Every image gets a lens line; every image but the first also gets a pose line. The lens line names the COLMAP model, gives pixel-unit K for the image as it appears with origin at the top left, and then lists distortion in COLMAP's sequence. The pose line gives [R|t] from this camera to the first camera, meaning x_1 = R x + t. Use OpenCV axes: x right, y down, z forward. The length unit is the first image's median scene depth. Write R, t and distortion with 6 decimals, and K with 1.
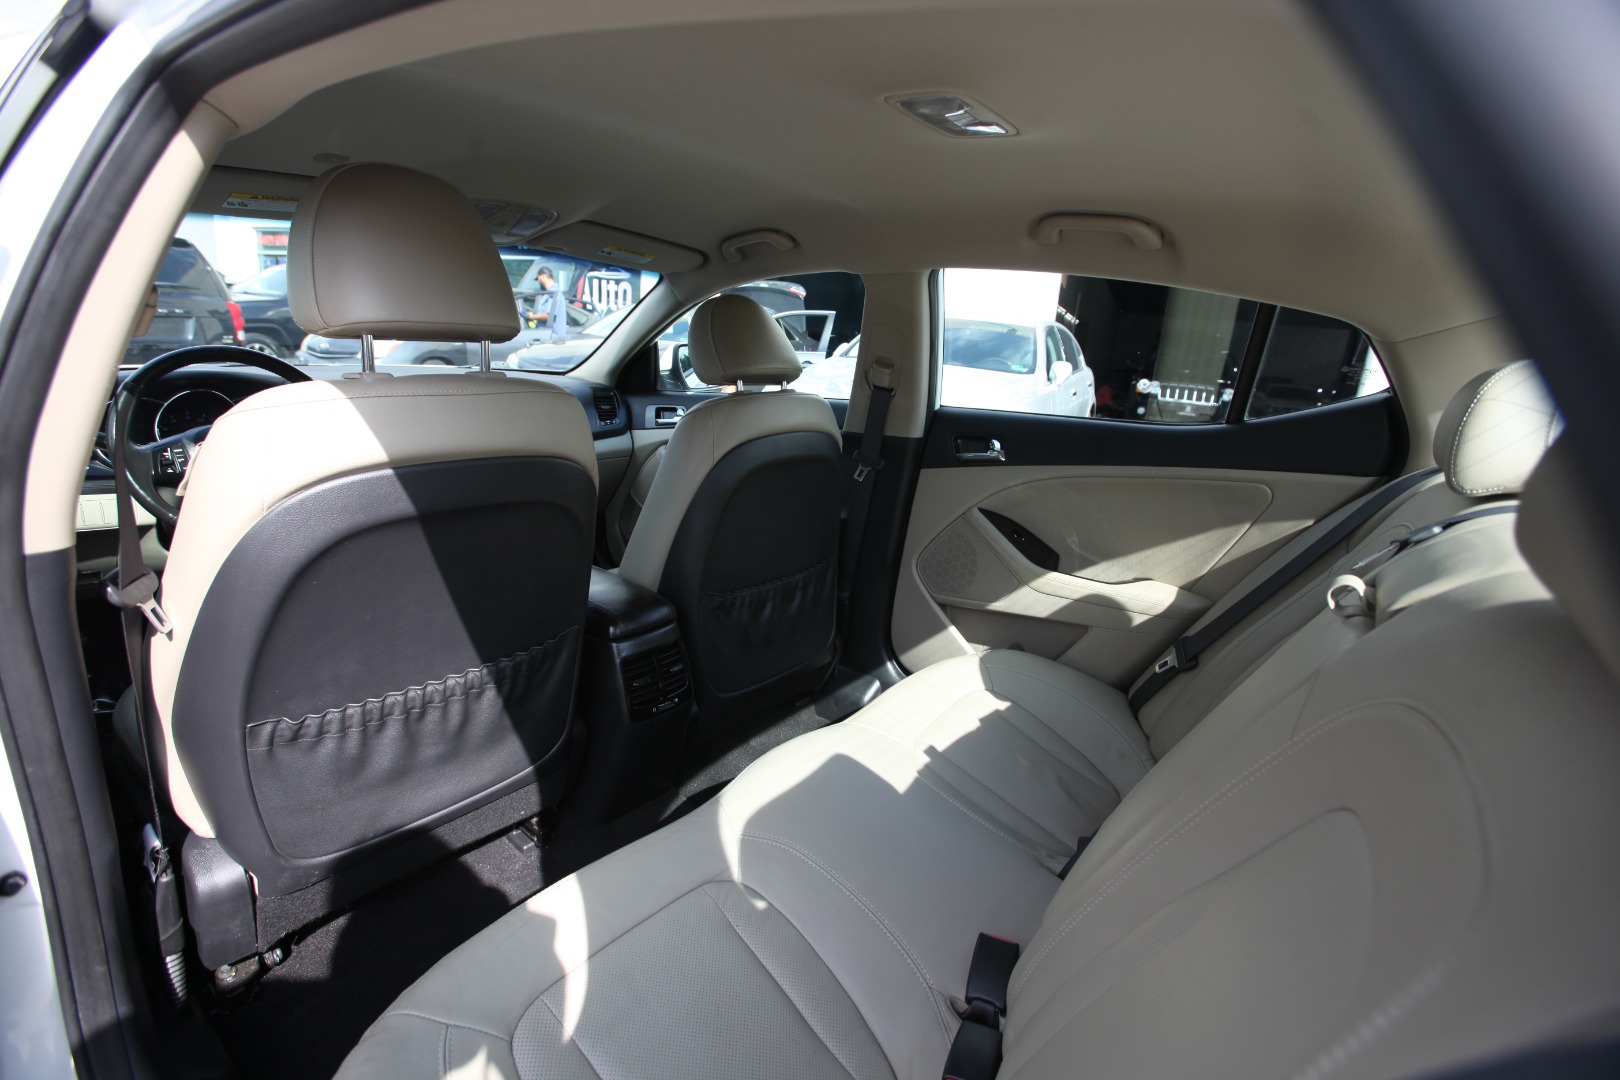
lens RADIAL K [[751.4, 0, 803.1], [0, 751.4, 546.5], [0, 0, 1]] dist [-0.102760, 0.036563]
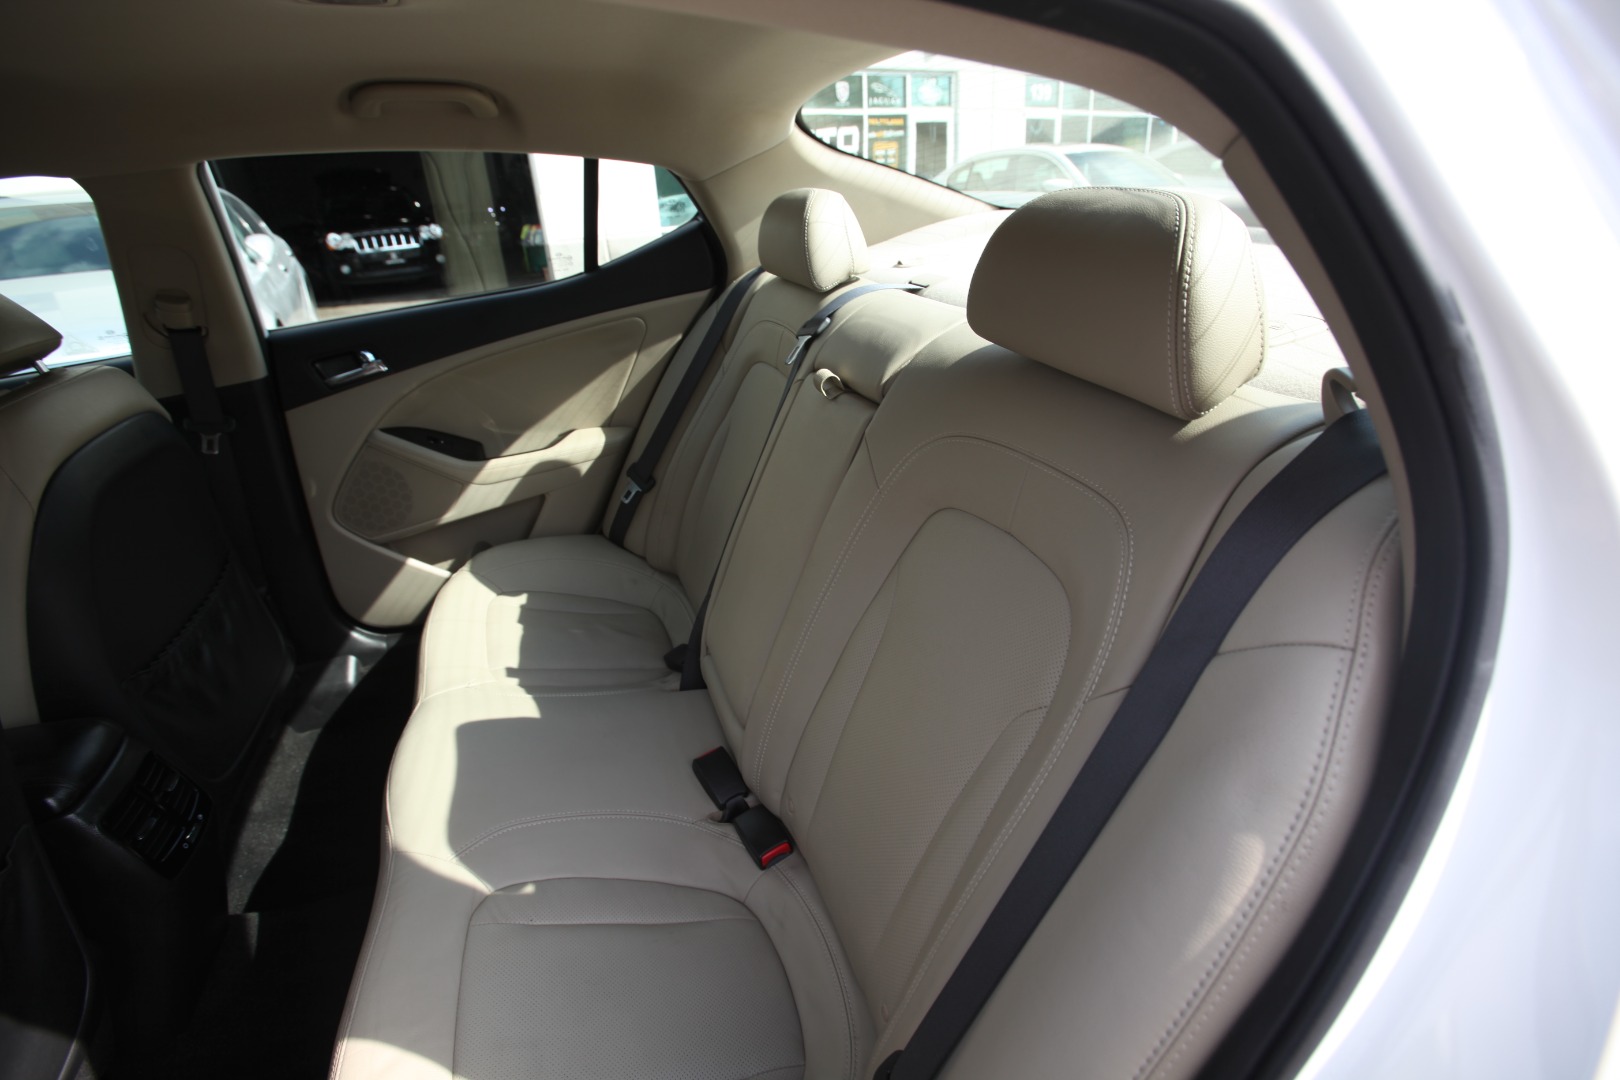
lens RADIAL K [[745.3, 0, 813.2], [0, 745.3, 544.3], [0, 0, 1]] dist [-0.089531, 0.035291]
pose [[0.519789, -0.470417, 0.713111, -0.192856], [0.315245, 0.881444, 0.351677, -0.075634], [-0.794002, 0.042007, 0.606462, 0.062915]]
